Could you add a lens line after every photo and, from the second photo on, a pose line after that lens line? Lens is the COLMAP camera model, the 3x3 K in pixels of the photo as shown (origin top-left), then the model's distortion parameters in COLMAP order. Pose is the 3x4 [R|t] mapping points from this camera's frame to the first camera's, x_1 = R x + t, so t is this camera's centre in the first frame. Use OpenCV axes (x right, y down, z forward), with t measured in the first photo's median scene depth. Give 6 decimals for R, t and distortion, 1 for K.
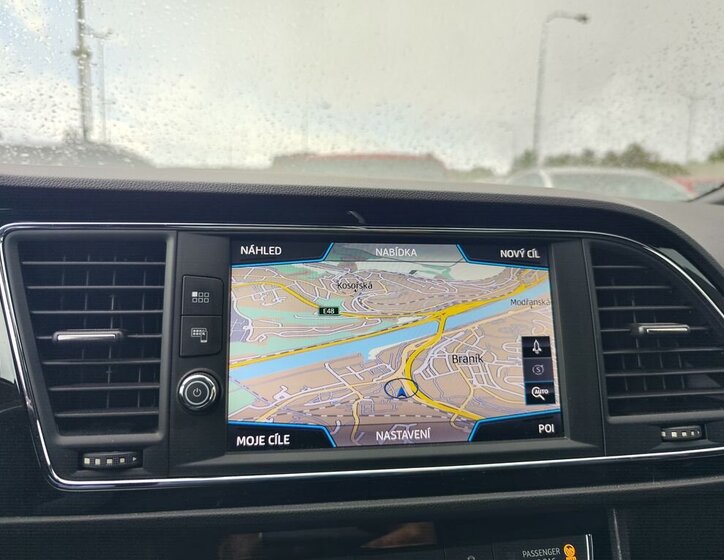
lens RADIAL K [[511.4, 0, 361.6], [0, 511.4, 267.1], [0, 0, 1]] dist [0.004422, -0.001421]
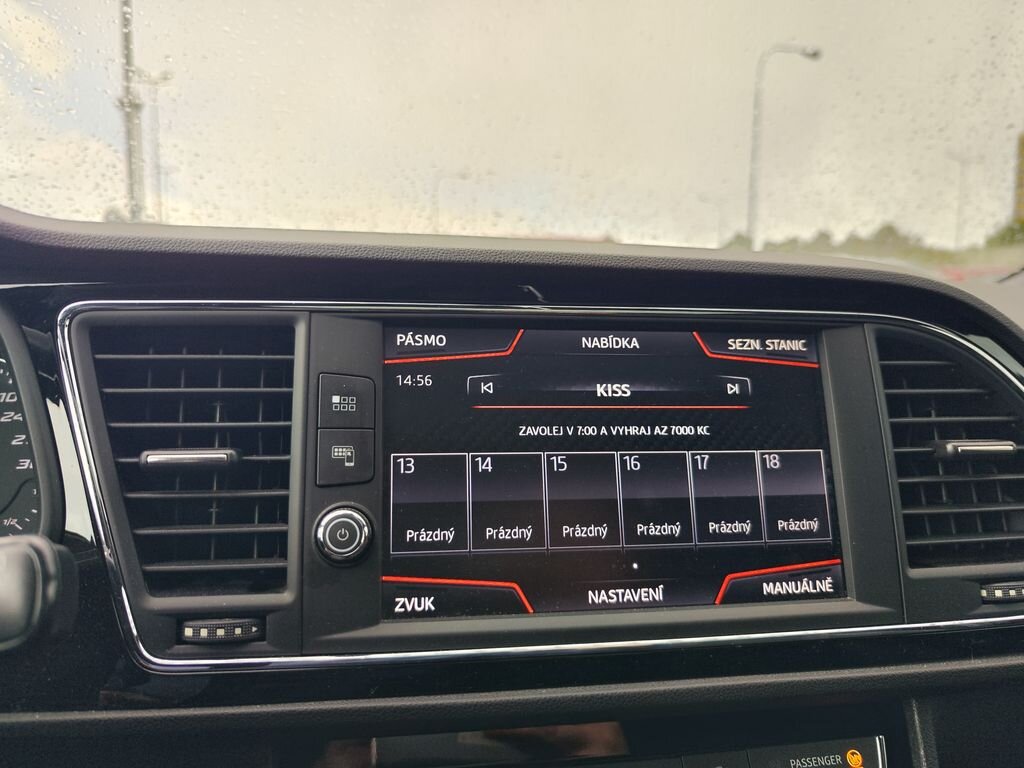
lens RADIAL K [[698.8, 0, 512.0], [0, 698.8, 384.0], [0, 0, 1]] dist [0.001442, -0.001272]
pose [[0.999965, -0.005764, 0.006107, -0.081737], [0.005864, 0.999846, -0.016539, 0.047337], [-0.006011, 0.016575, 0.999845, 0.018595]]
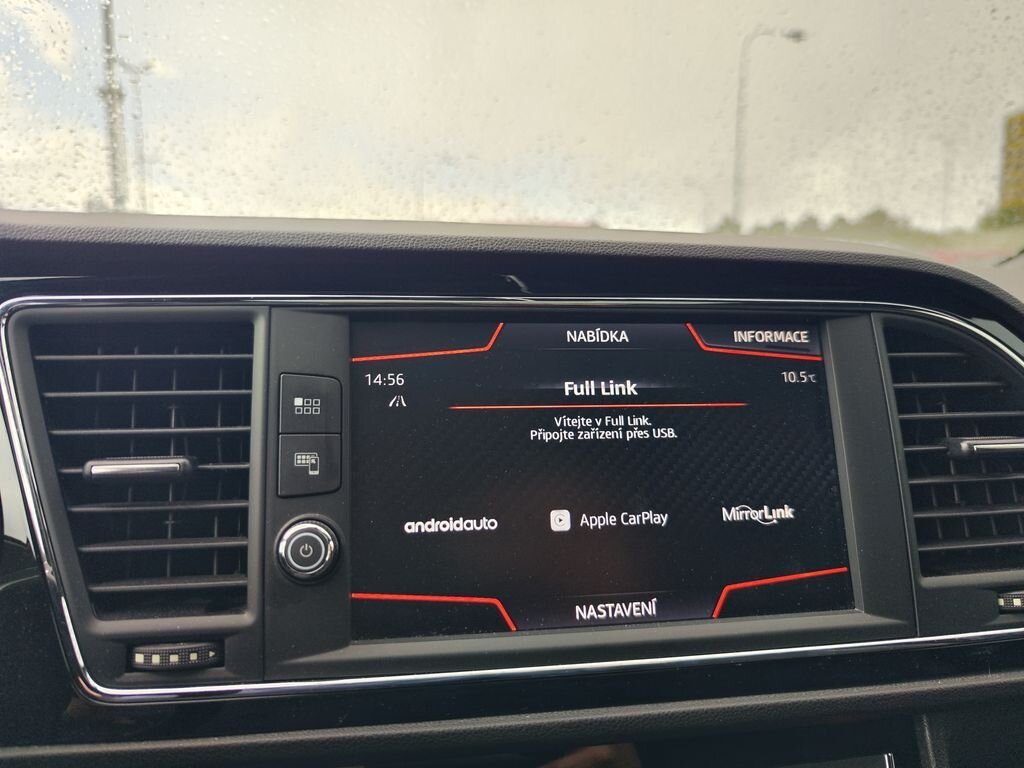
lens RADIAL K [[695.4, 0, 498.2], [0, 695.4, 381.4], [0, 0, 1]] dist [-0.001616, 0.001523]
pose [[0.999870, -0.015369, 0.004896, -0.070604], [0.015374, 0.999881, -0.000995, 0.030522], [-0.004880, 0.001070, 0.999988, 0.101287]]
